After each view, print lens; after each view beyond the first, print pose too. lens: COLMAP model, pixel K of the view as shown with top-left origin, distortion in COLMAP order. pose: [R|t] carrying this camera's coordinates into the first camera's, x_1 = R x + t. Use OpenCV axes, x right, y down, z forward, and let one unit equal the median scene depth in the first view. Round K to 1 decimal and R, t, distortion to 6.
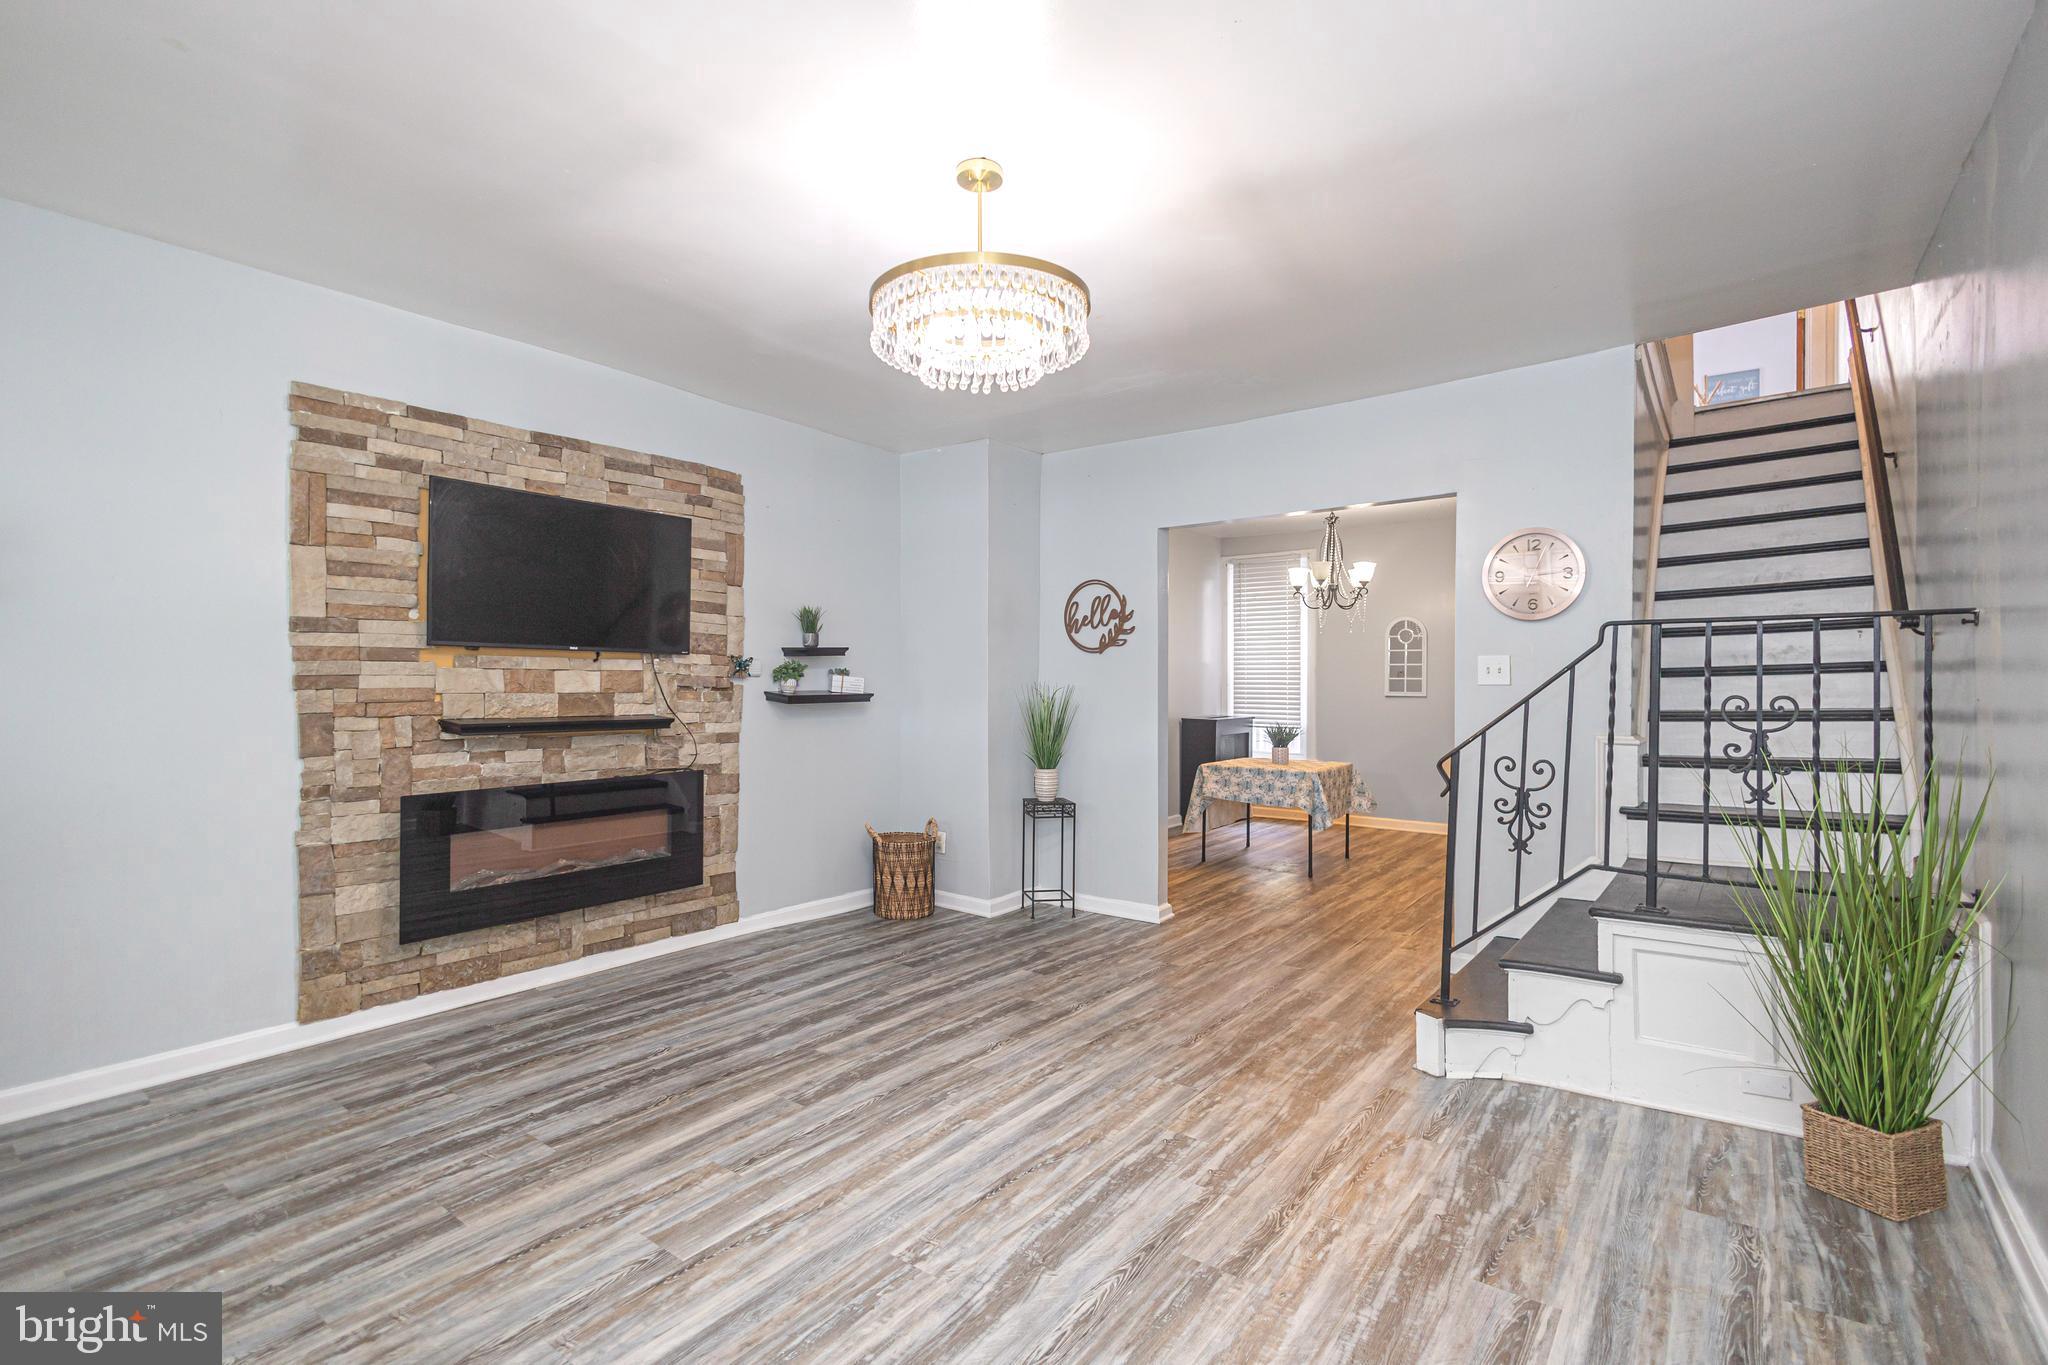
lens RADIAL K [[960.3, 0, 1050.6], [0, 960.3, 691.5], [0, 0, 1]] dist [0.011755, -0.003008]
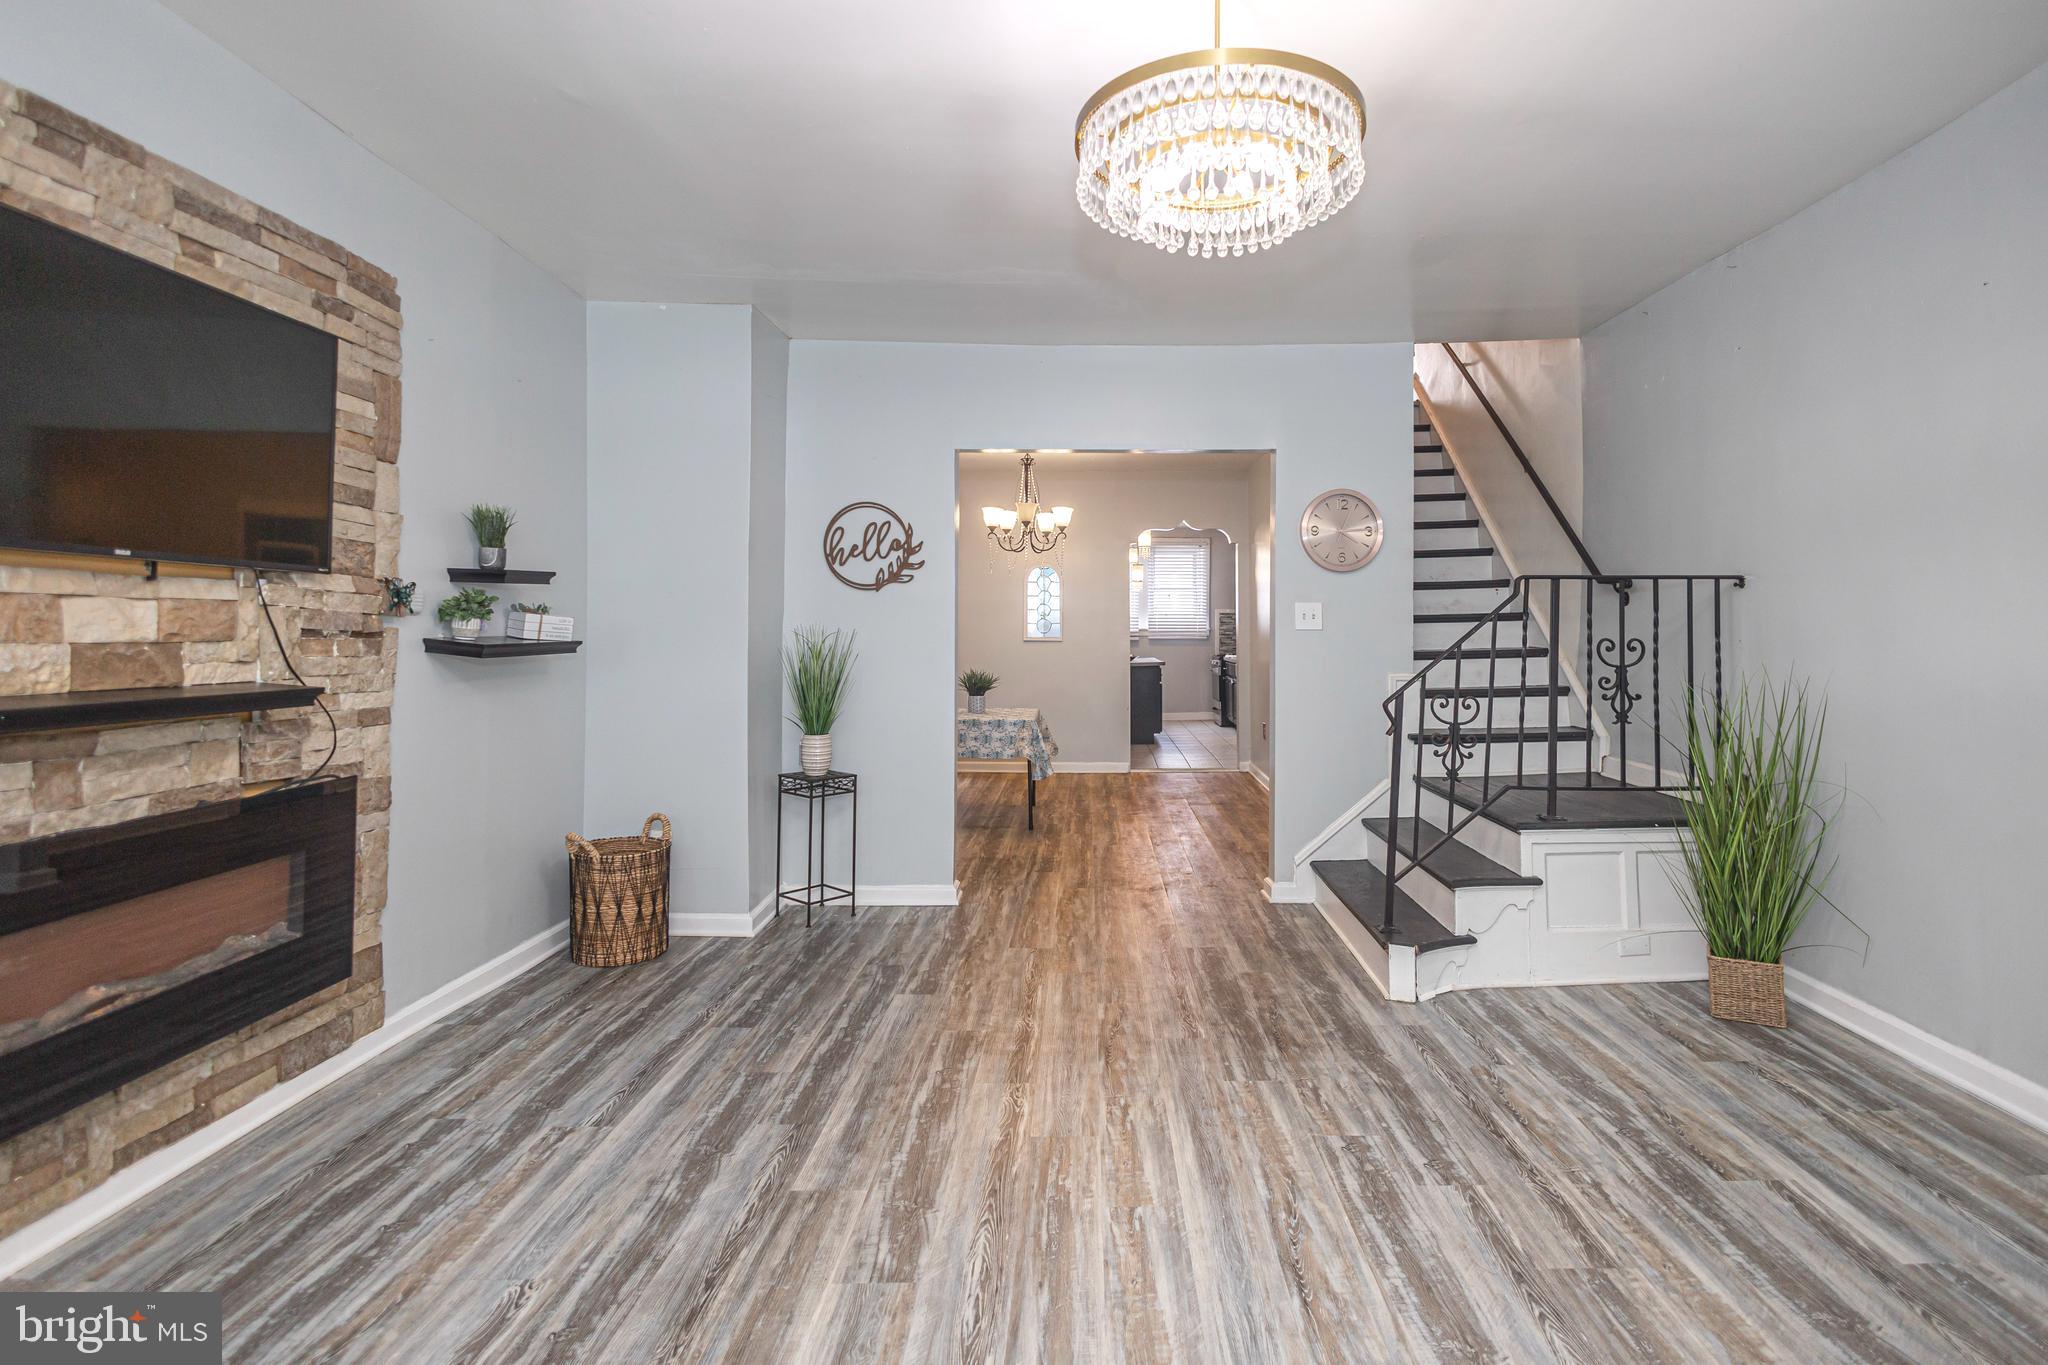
lens RADIAL K [[960.3, 0, 1102.1], [0, 960.3, 620.9], [0, 0, 1]] dist [0.011755, -0.003008]
pose [[0.786449, 0.007424, 0.617611, -0.407919], [0.002625, 0.999879, -0.015362, -0.000840], [-0.617650, 0.013703, 0.786334, 0.298759]]
